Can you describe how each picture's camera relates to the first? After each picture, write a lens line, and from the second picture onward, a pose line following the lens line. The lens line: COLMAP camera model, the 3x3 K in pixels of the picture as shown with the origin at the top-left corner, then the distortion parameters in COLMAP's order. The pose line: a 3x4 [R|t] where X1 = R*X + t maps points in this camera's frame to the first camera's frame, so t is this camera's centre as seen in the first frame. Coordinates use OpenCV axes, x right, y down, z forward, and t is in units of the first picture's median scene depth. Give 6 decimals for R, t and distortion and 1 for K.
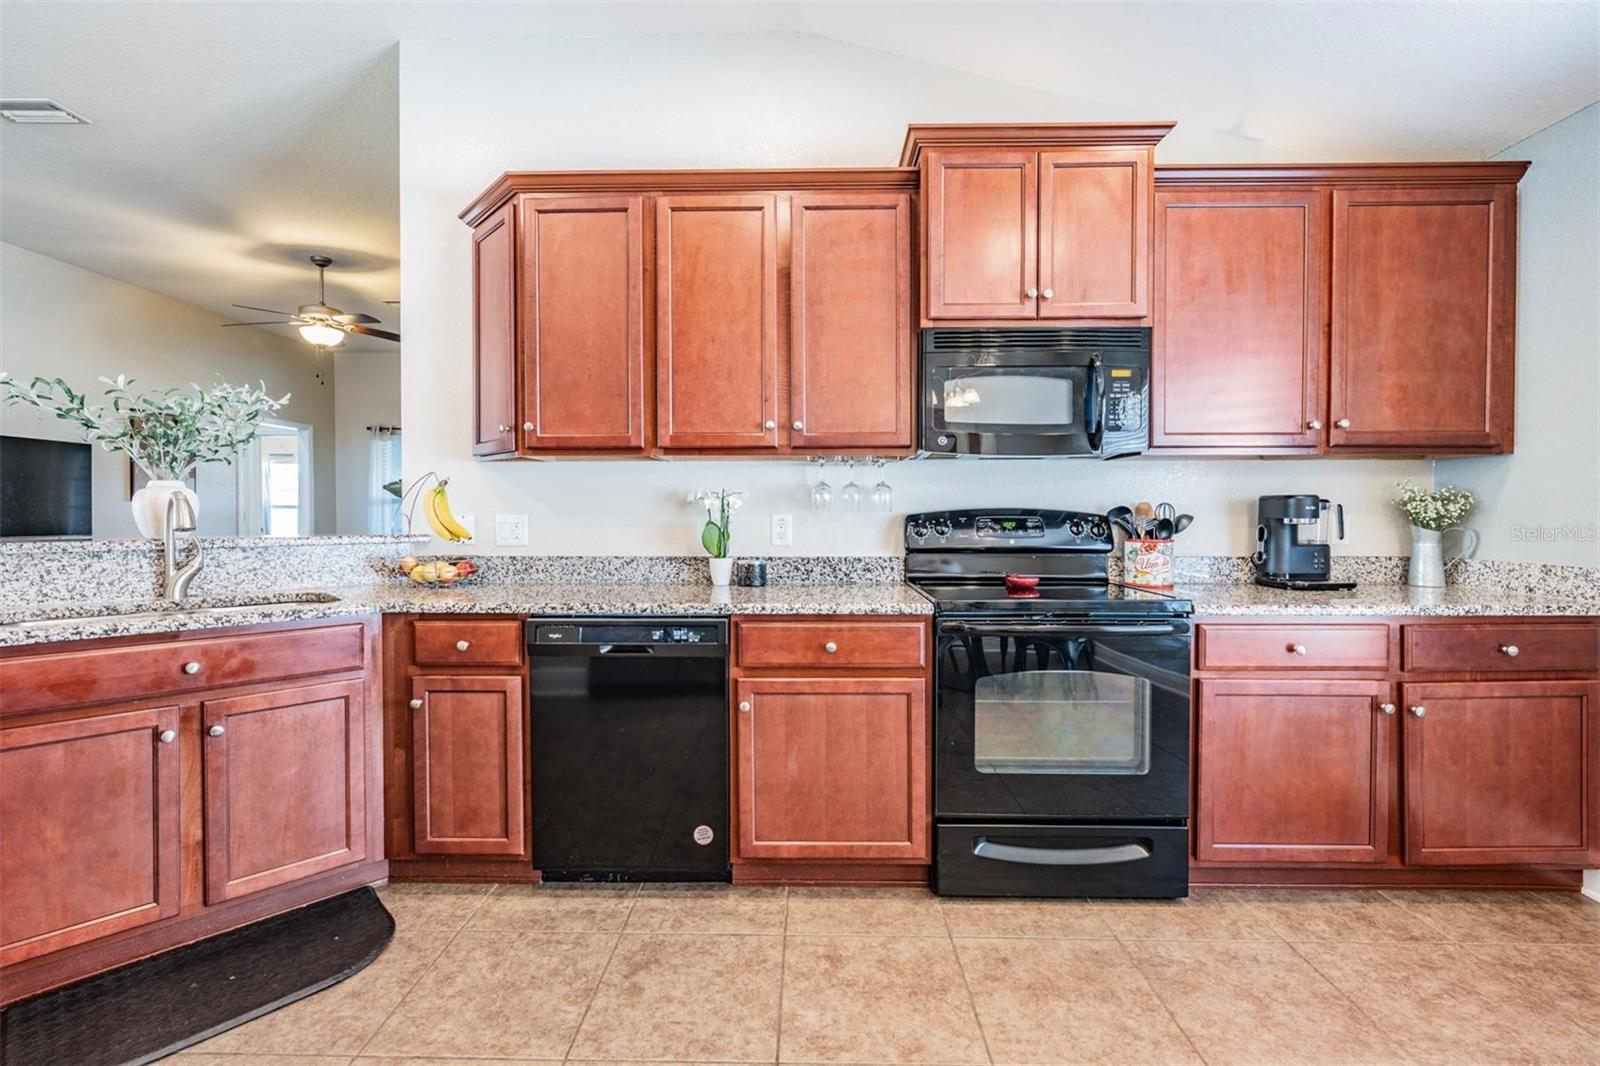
lens RADIAL K [[709.9, 0, 801.4], [0, 709.9, 516.7], [0, 0, 1]] dist [-0.000144, -0.000024]
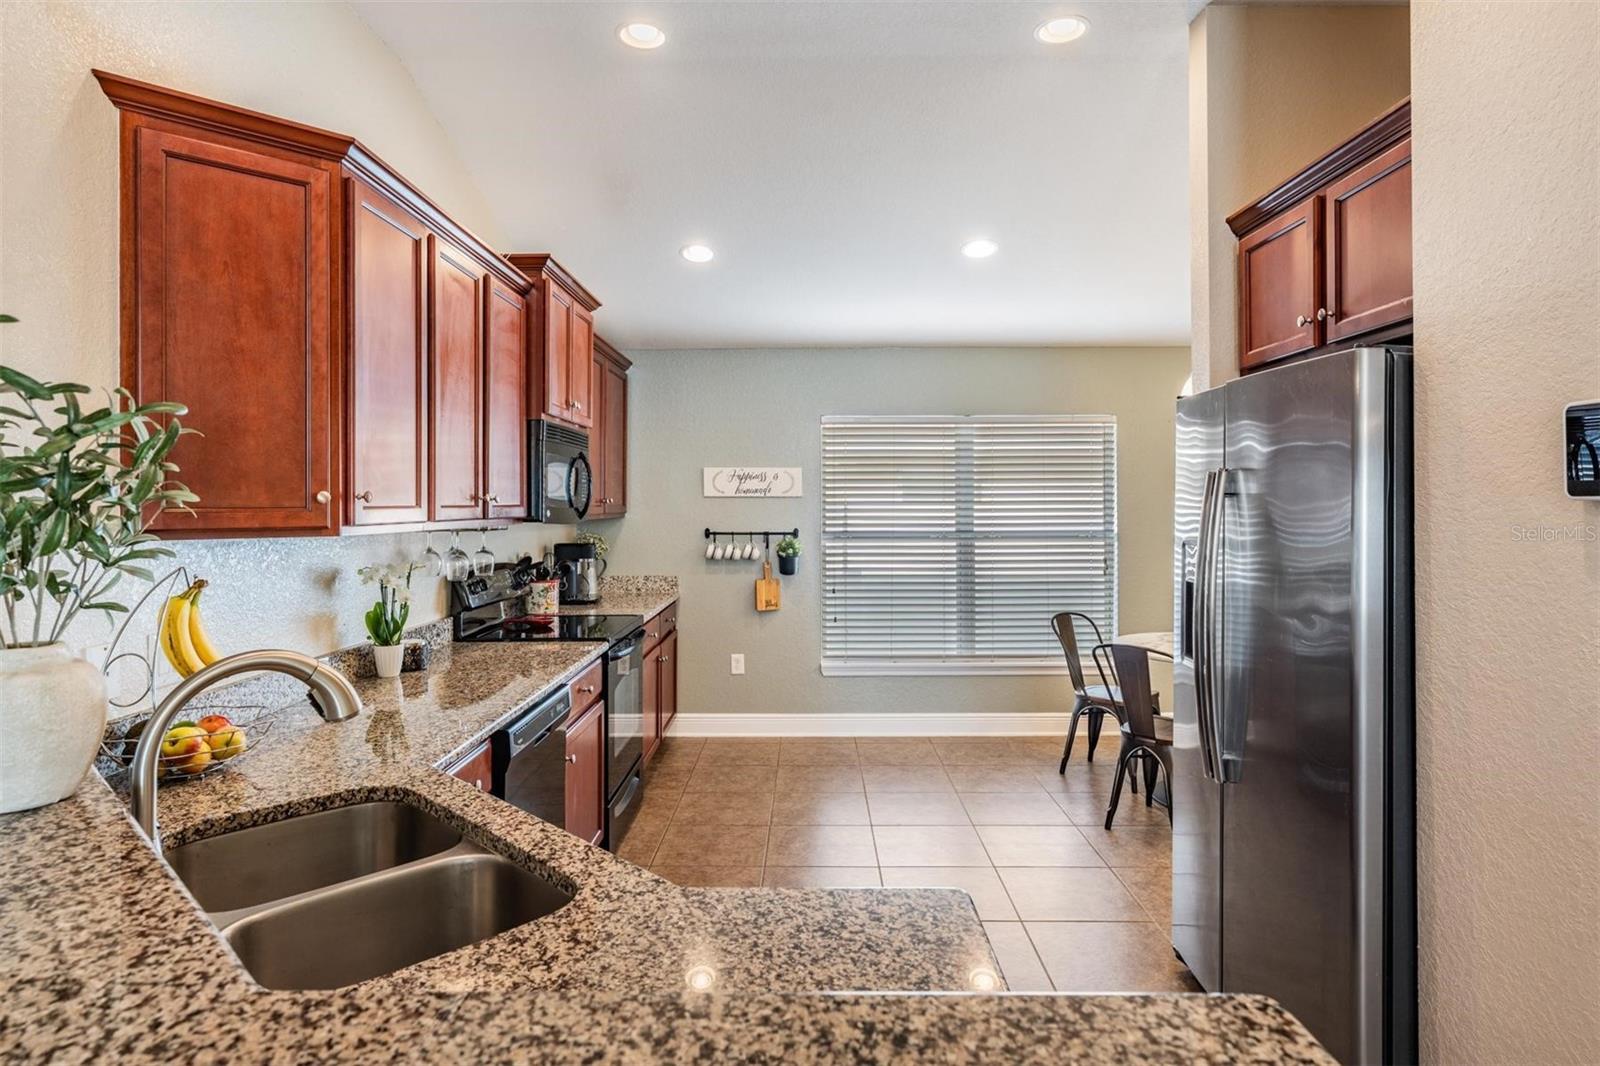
lens RADIAL K [[891.2, 0, 799.0], [0, 891.2, 501.6], [0, 0, 1]] dist [0.000809, 0.000076]
pose [[-0.010005, 0.003665, 0.999943, -1.451593], [0.012753, 0.999912, -0.003537, -0.126358], [-0.999869, 0.012717, -0.010051, 0.635604]]
